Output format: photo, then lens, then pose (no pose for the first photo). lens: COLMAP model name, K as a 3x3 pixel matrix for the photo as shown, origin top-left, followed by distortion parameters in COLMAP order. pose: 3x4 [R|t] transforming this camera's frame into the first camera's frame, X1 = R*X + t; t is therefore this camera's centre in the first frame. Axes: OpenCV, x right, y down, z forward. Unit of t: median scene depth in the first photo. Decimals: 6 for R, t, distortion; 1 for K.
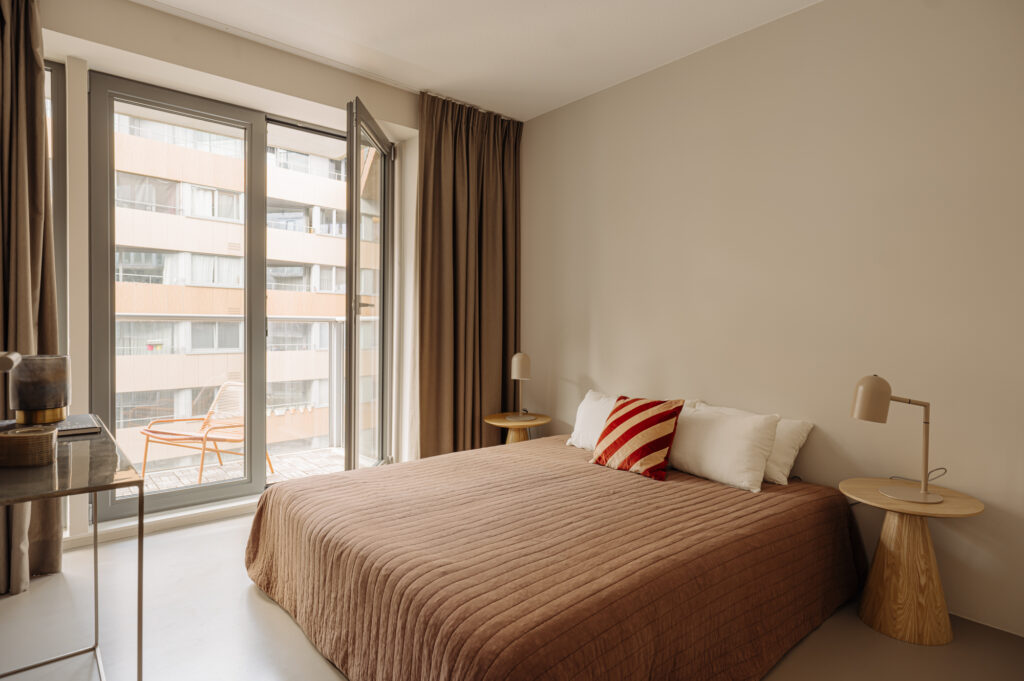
lens RADIAL K [[556.4, 0, 513.4], [0, 556.4, 329.2], [0, 0, 1]] dist [0.002170, 0.000356]
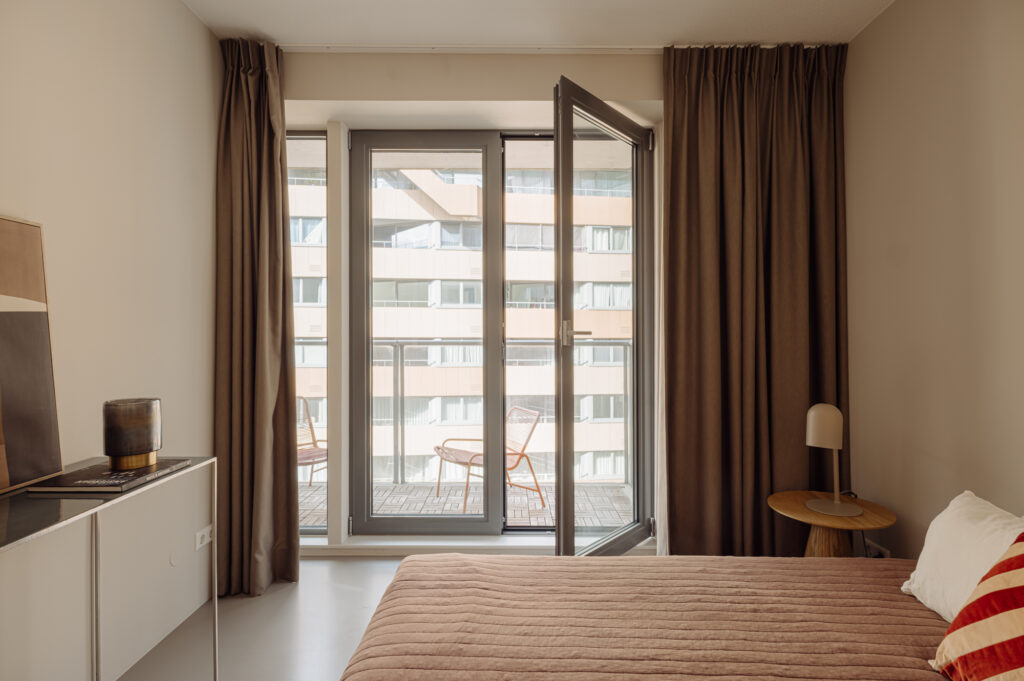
lens RADIAL K [[511.9, 0, 512.1], [0, 511.9, 329.2], [0, 0, 1]] dist [0.001496, -0.001642]
pose [[0.753019, -0.017746, -0.657759, 0.125696], [-0.001672, 0.999581, -0.028882, -0.023621], [0.657997, 0.022848, 0.752674, 0.340349]]
